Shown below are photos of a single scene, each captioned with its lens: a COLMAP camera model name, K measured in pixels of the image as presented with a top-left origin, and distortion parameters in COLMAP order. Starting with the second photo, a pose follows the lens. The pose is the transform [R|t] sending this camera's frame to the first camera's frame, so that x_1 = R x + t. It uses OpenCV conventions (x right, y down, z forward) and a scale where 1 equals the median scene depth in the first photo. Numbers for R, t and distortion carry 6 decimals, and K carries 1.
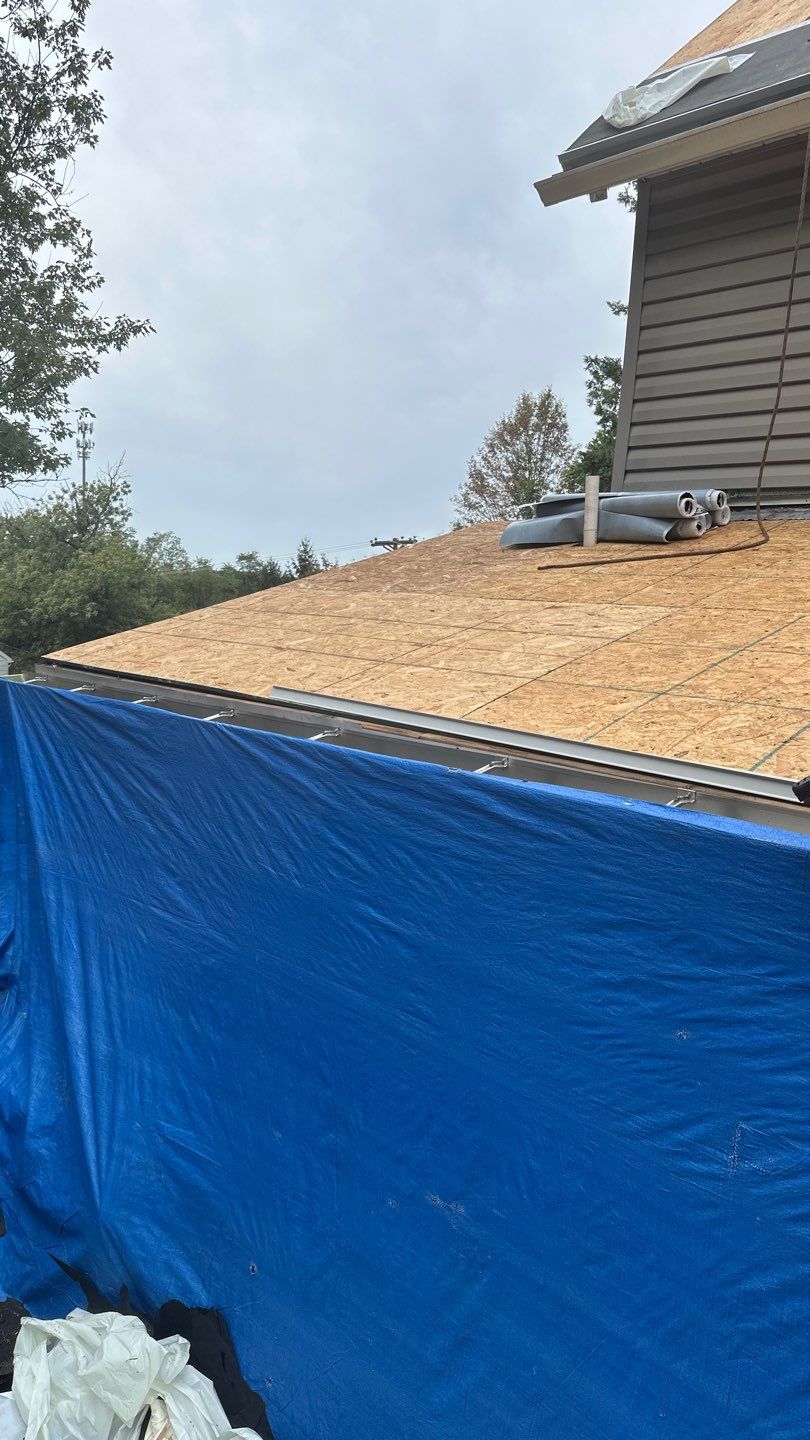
lens RADIAL K [[996.5, 0, 400.4], [0, 996.5, 722.3], [0, 0, 1]] dist [0.011402, -0.005061]
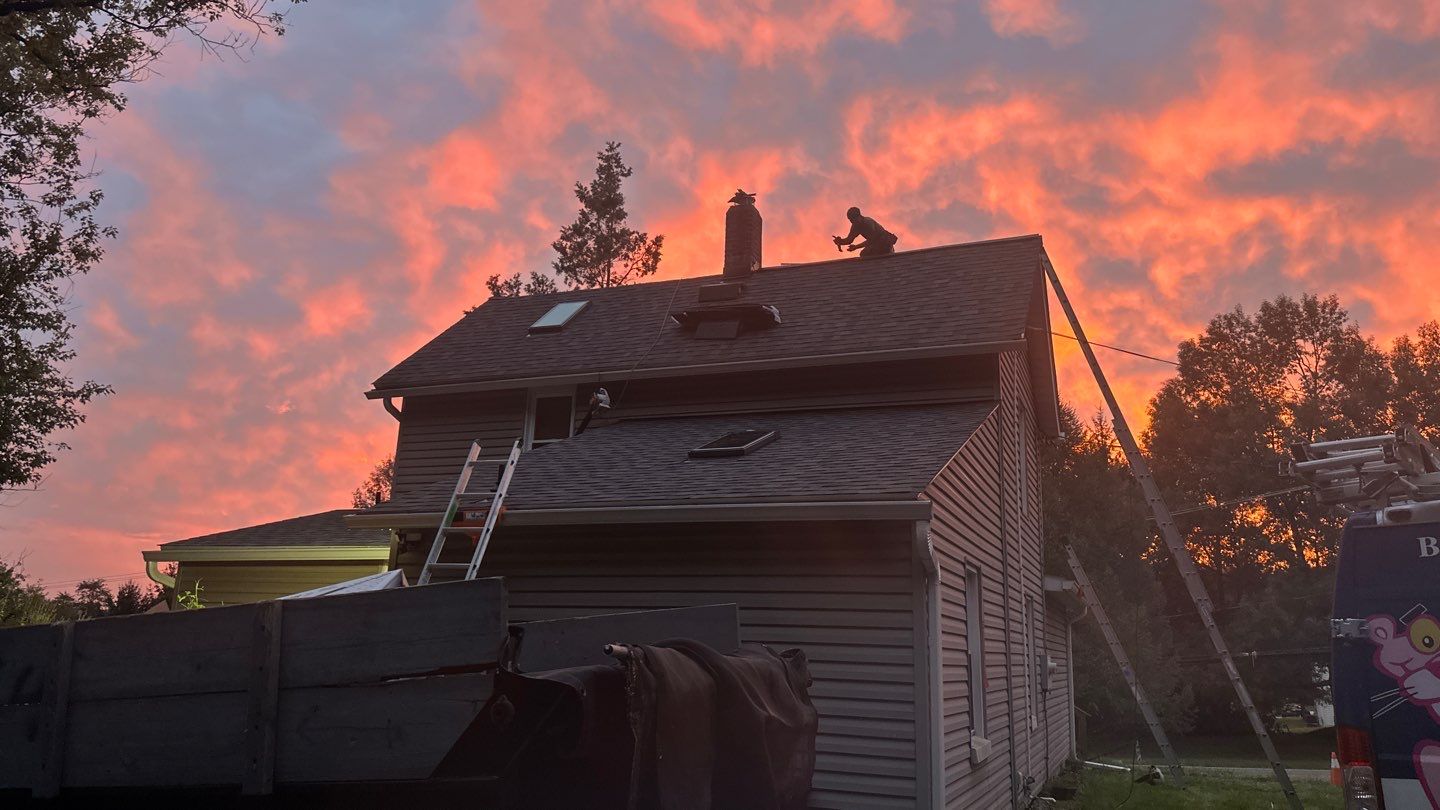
lens RADIAL K [[996.5, 0, 717.5], [0, 996.5, 399.5], [0, 0, 1]] dist [0.011402, -0.005061]
pose [[0.916483, 0.081864, 0.391608, -0.015593], [0.059965, 0.939676, -0.336770, 0.148783], [-0.395554, 0.332127, 0.856288, -0.555136]]
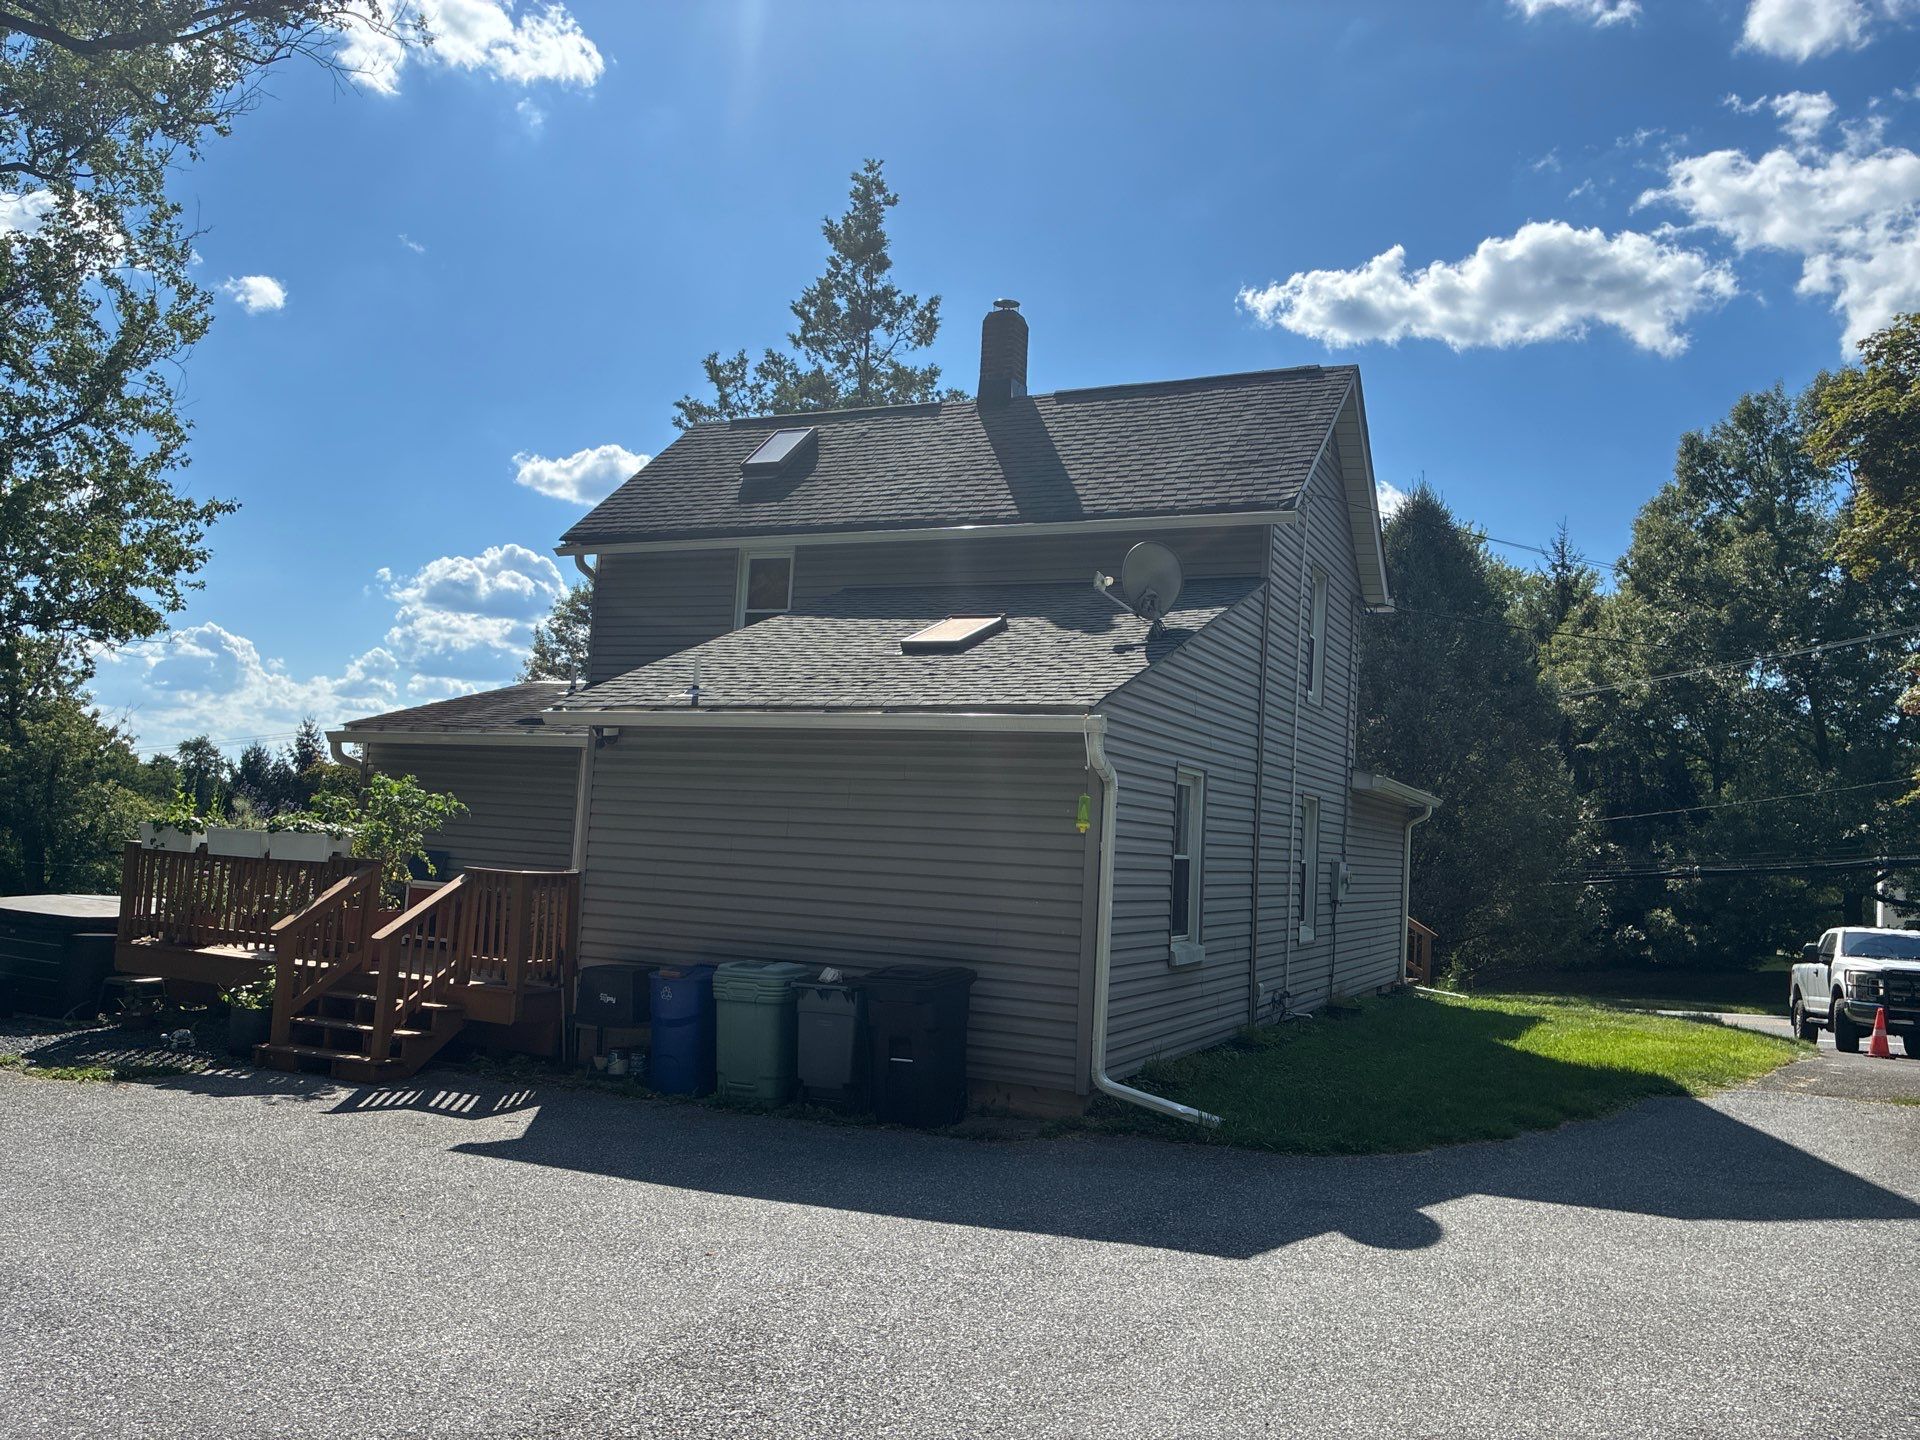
lens RADIAL K [[1471.8, 0, 965.1], [0, 1471.8, 723.6], [0, 0, 1]] dist [-0.008664, -0.004754]
pose [[0.939710, 0.031237, 0.340544, -0.038486], [0.034038, 0.982331, -0.184030, 0.173098], [-0.340275, 0.184526, 0.922043, -0.787057]]
